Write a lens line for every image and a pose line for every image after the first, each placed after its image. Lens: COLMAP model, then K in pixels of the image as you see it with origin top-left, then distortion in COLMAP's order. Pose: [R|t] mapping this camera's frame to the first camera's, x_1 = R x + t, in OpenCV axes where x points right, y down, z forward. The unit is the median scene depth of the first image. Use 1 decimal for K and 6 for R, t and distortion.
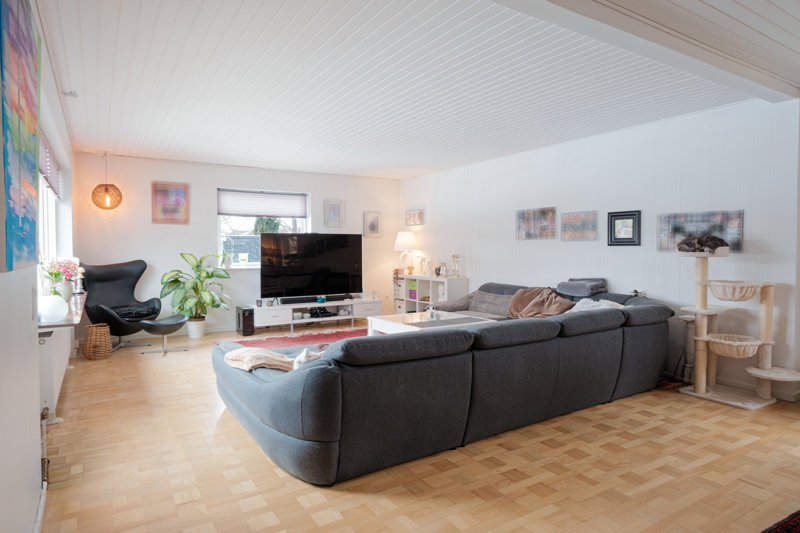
lens RADIAL K [[477.9, 0, 400.0], [0, 477.9, 266.5], [0, 0, 1]] dist [0.000410, -0.000050]
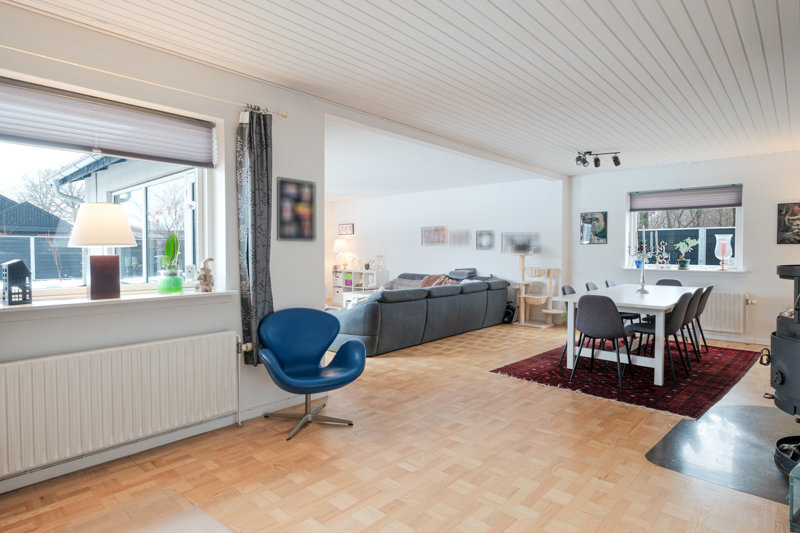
lens RADIAL K [[441.8, 0, 400.0], [0, 441.8, 266.5], [0, 0, 1]] dist [-0.000102, 0.000118]
pose [[0.963064, -0.007170, 0.269176, -0.291824], [0.007577, 0.999971, -0.000473, 0.017968], [-0.269164, 0.002495, 0.963091, -0.523266]]
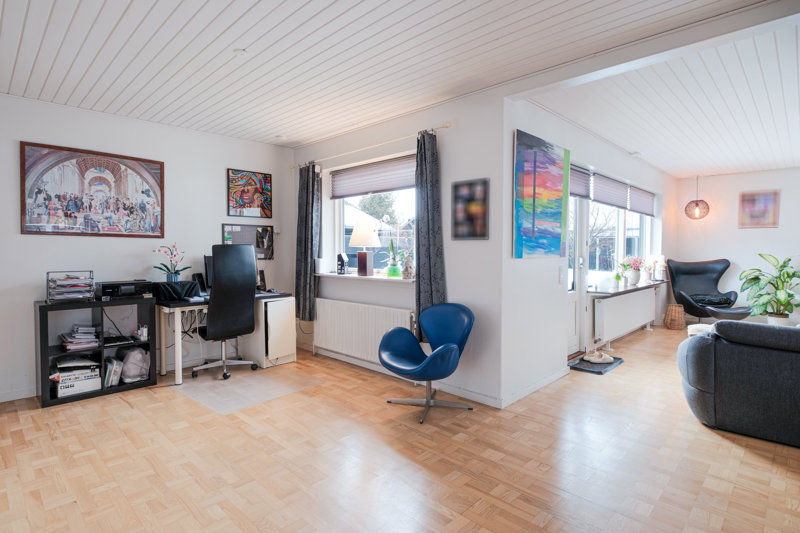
lens RADIAL K [[419.1, 0, 400.0], [0, 419.1, 266.5], [0, 0, 1]] dist [-0.001482, -0.000342]
pose [[0.241687, 0.043699, -0.969370, 0.382029], [-0.038190, 0.998640, 0.035497, -0.001101], [0.969602, 0.028441, 0.243027, -0.073785]]
